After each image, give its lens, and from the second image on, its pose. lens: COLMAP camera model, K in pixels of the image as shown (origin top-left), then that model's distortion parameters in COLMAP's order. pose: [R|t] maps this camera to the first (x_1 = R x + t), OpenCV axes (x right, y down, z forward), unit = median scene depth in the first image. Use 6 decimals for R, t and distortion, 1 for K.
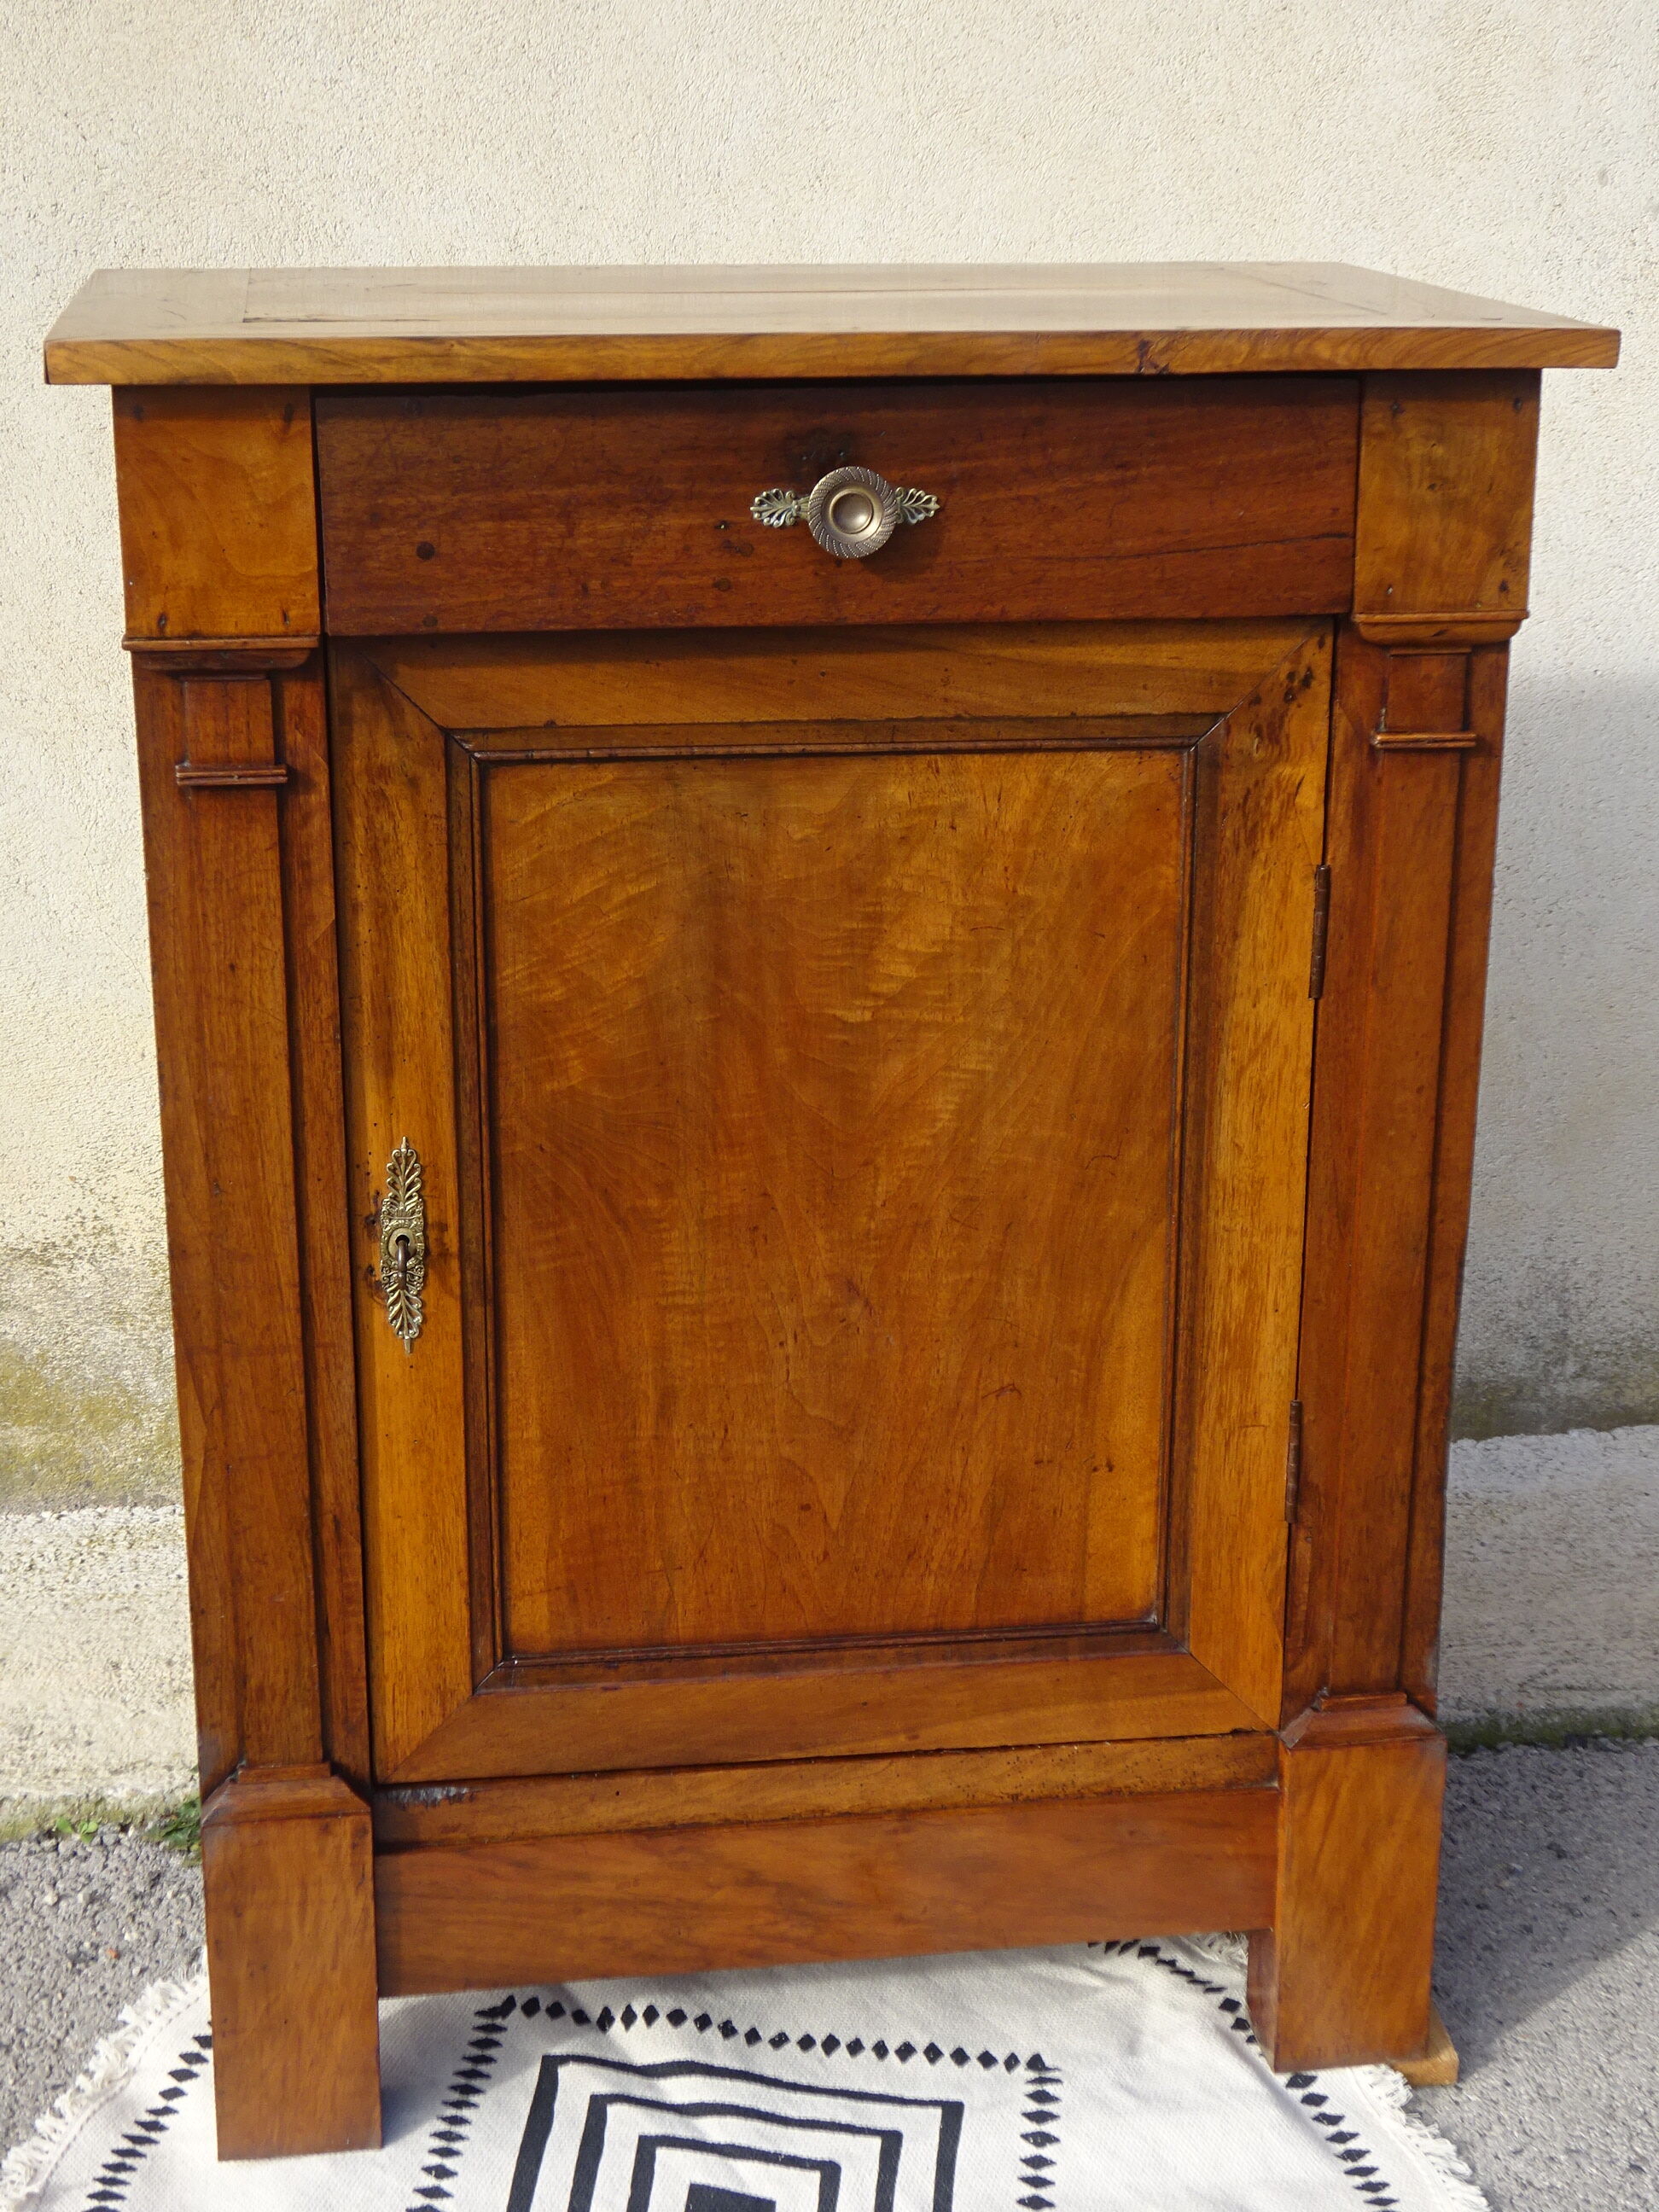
lens RADIAL K [[3354.3, 0, 840.9], [0, 3354.3, 1105.4], [0, 0, 1]] dist [0.025959, 0.000000]
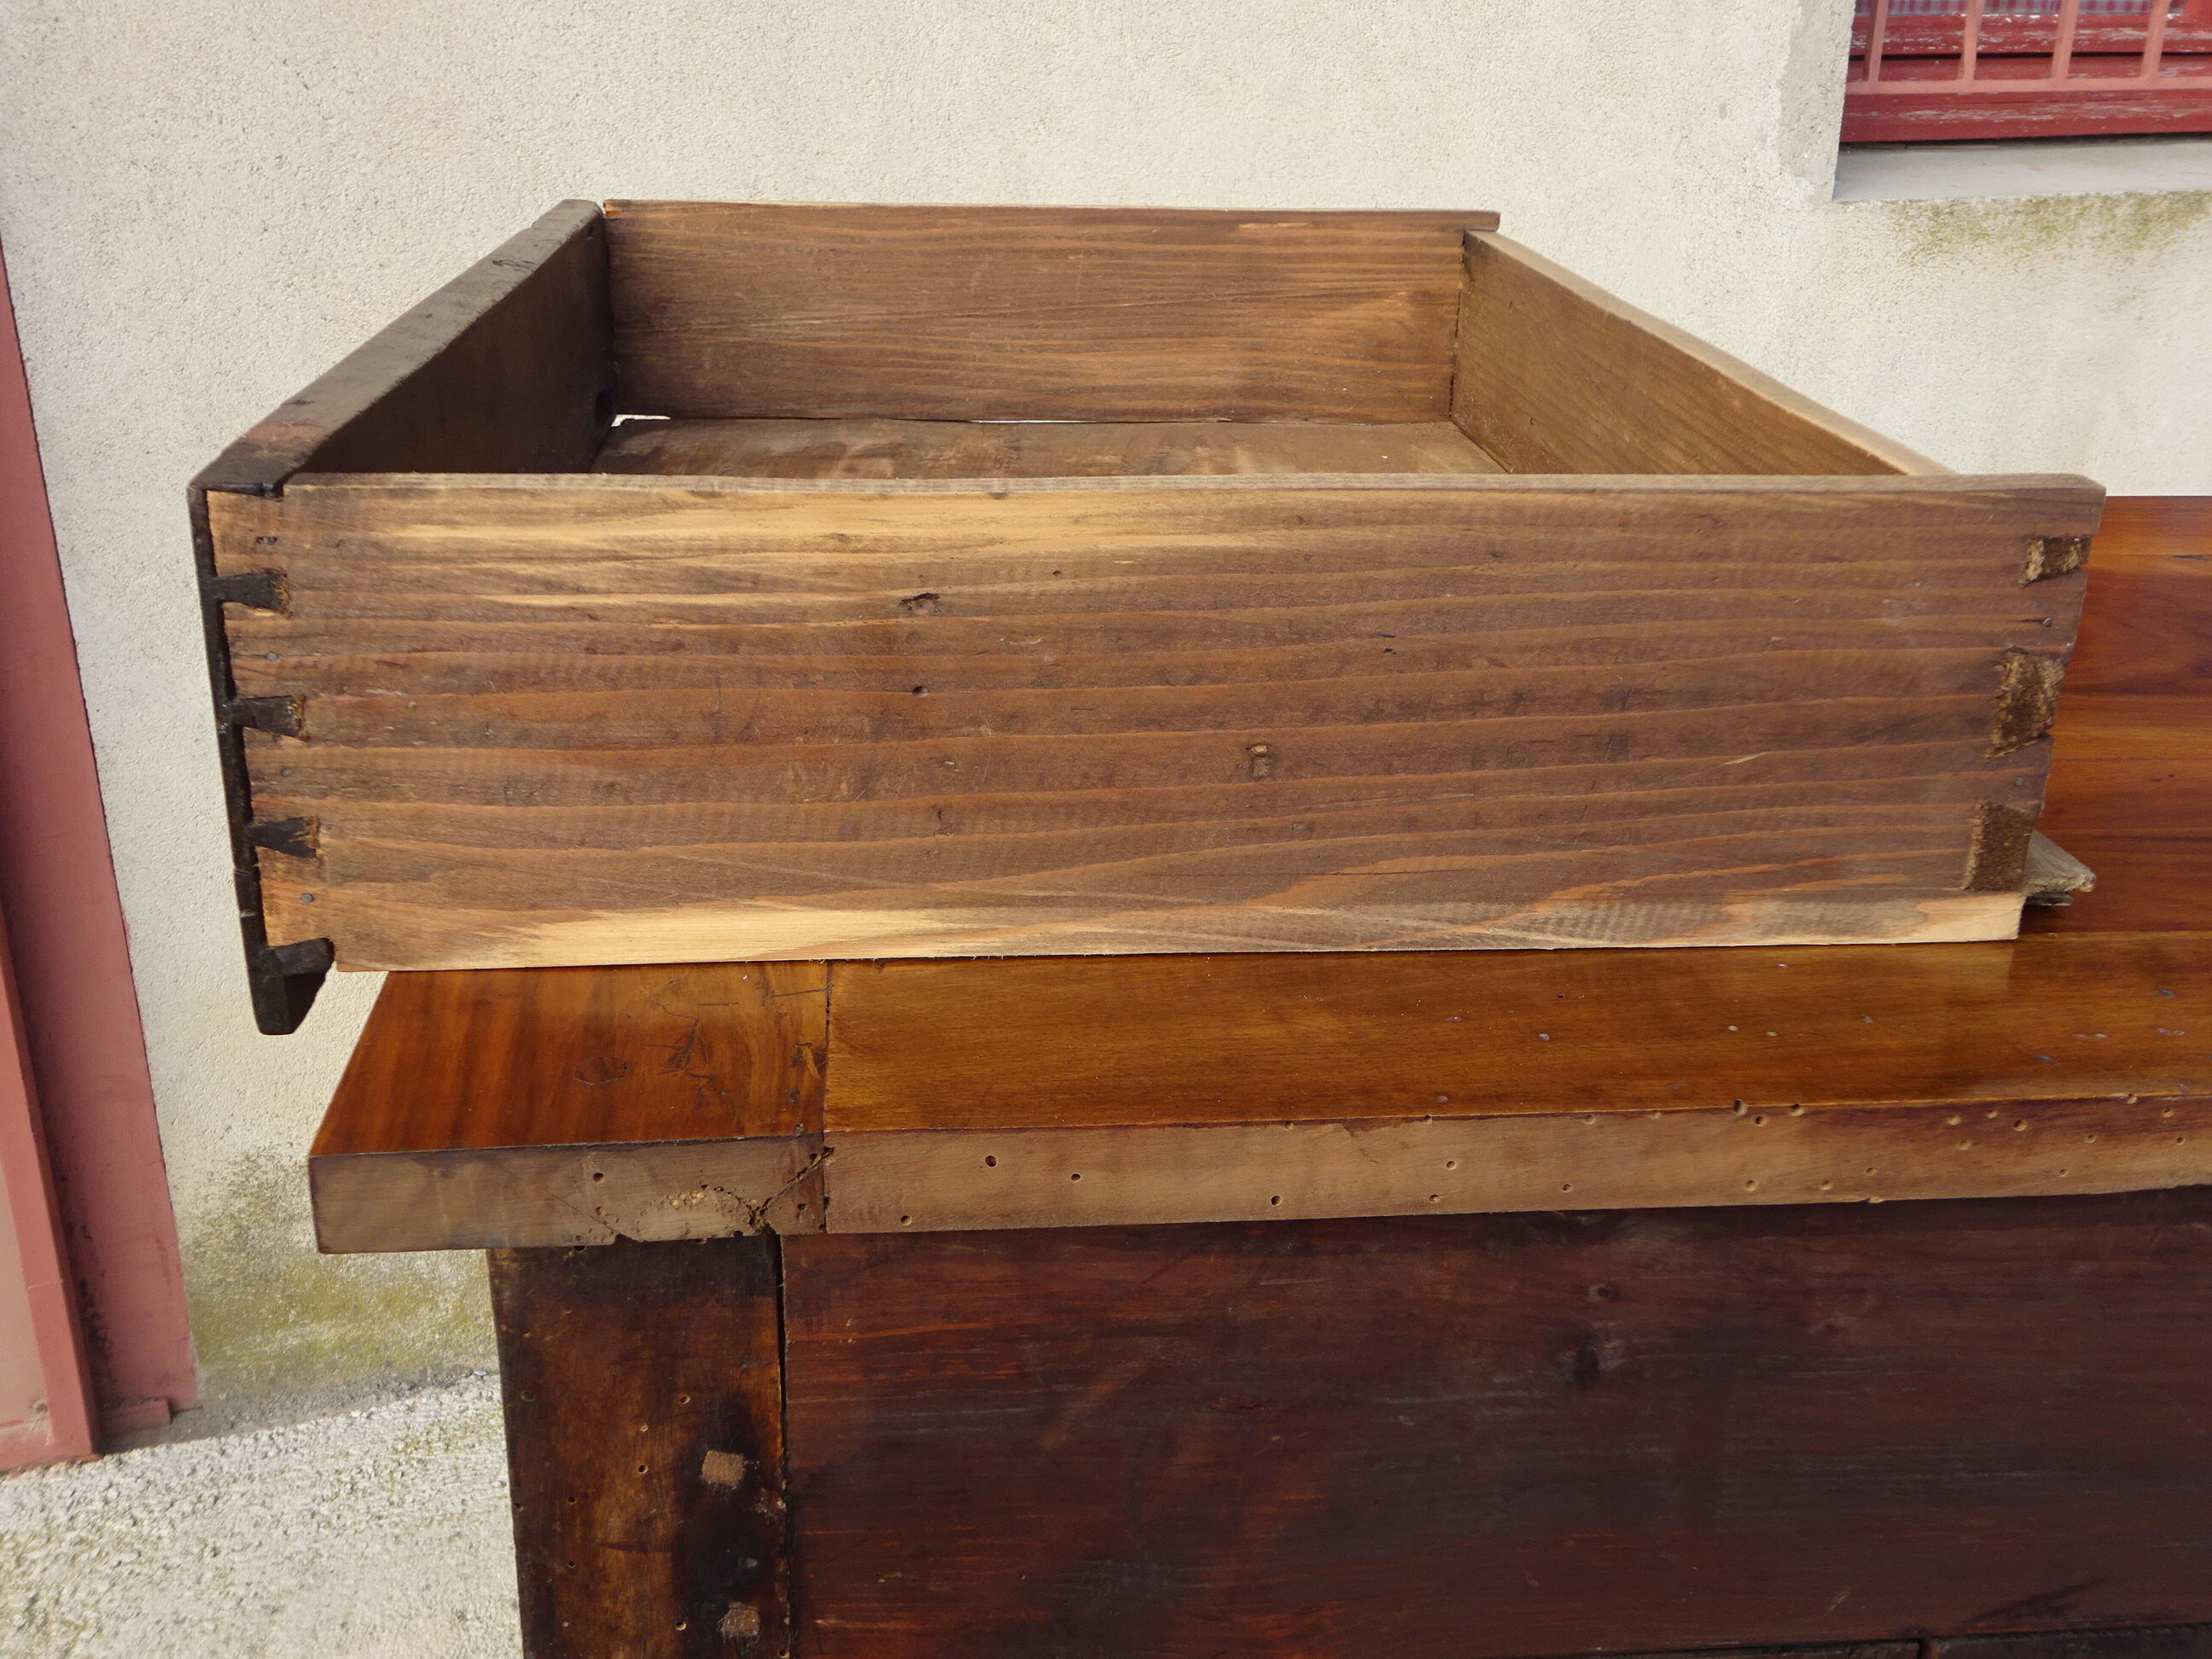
lens RADIAL K [[2164.1, 0, 1106.1], [0, 2164.1, 816.6], [0, 0, 1]] dist [0.039870, 0.000000]
pose [[0.983037, -0.061007, 0.172961, -0.171943], [0.044863, 0.994392, 0.095765, -0.183981], [-0.177834, -0.086381, 0.980262, 0.466328]]
